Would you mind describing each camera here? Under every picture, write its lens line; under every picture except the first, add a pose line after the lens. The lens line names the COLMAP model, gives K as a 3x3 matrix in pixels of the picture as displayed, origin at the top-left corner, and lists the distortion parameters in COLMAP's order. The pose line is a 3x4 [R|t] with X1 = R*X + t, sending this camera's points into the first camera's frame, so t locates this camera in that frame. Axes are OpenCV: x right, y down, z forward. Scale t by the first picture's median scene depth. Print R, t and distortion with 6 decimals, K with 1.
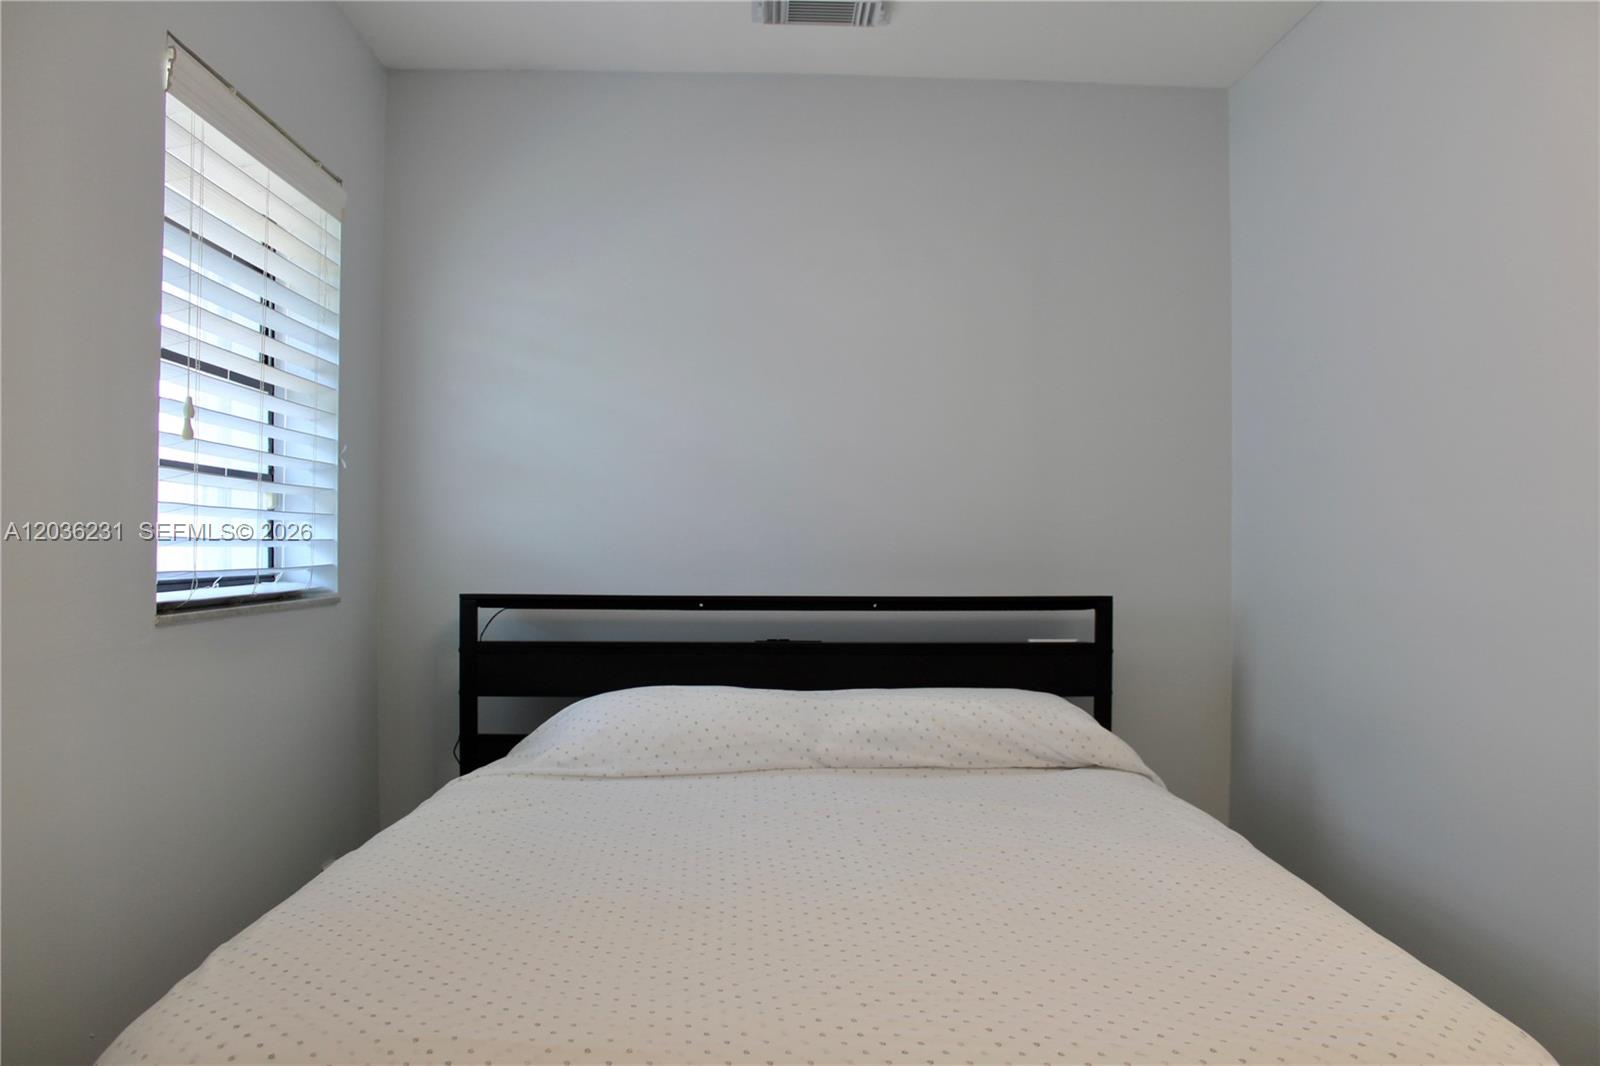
lens RADIAL K [[1320.9, 0, 800.0], [0, 1320.9, 533.0], [0, 0, 1]] dist [-0.162290, 0.139987]
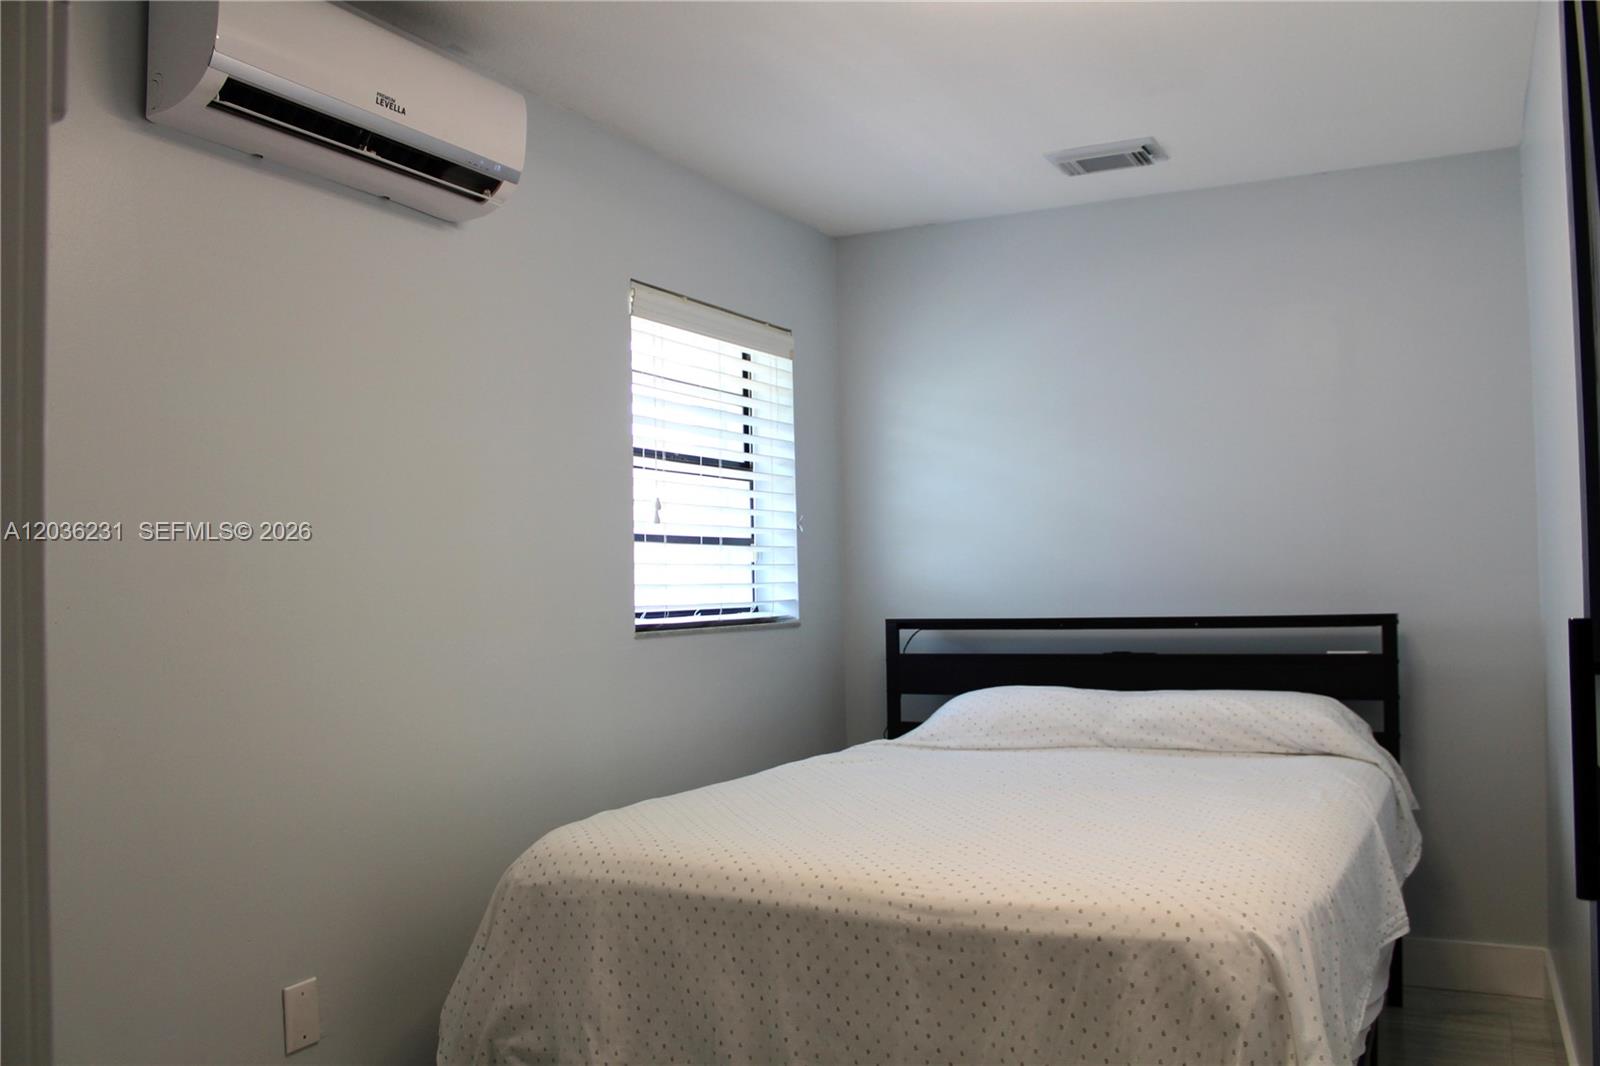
lens RADIAL K [[1320.9, 0, 800.0], [0, 1320.9, 533.0], [0, 0, 1]] dist [-0.162290, 0.139987]
pose [[0.871668, -0.039915, -0.488468, 0.365428], [0.028996, 0.999132, -0.029901, -0.005132], [0.489238, 0.011900, 0.872069, -0.271180]]
